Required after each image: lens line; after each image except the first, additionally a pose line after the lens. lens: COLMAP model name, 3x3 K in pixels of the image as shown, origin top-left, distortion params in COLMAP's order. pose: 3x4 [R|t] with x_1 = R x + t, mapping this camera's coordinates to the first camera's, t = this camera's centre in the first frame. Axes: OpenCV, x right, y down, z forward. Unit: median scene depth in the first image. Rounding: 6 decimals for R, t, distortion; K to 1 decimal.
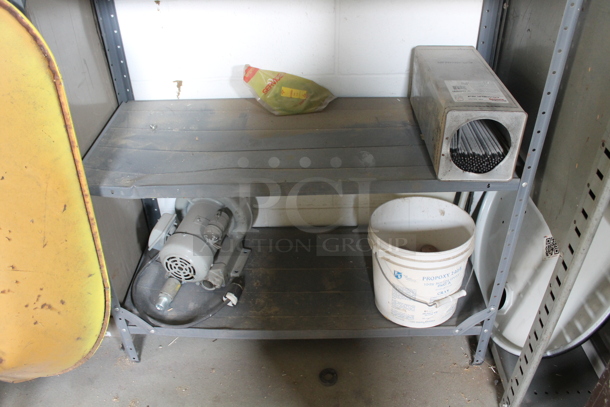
lens RADIAL K [[515.1, 0, 307.1], [0, 515.1, 204.4], [0, 0, 1]] dist [-0.151347, 0.116034]
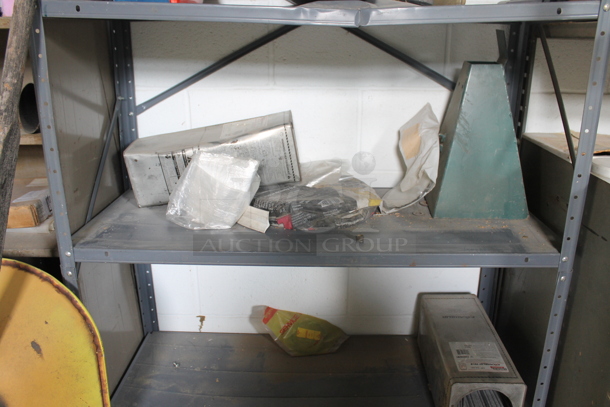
lens RADIAL K [[515.1, 0, 307.0], [0, 515.1, 205.0], [0, 0, 1]] dist [-0.151347, 0.116034]
pose [[0.999653, 0.021468, -0.015270, -0.019863], [-0.025012, 0.955437, -0.294135, -0.168732], [0.008275, 0.294415, 0.955642, -0.107859]]
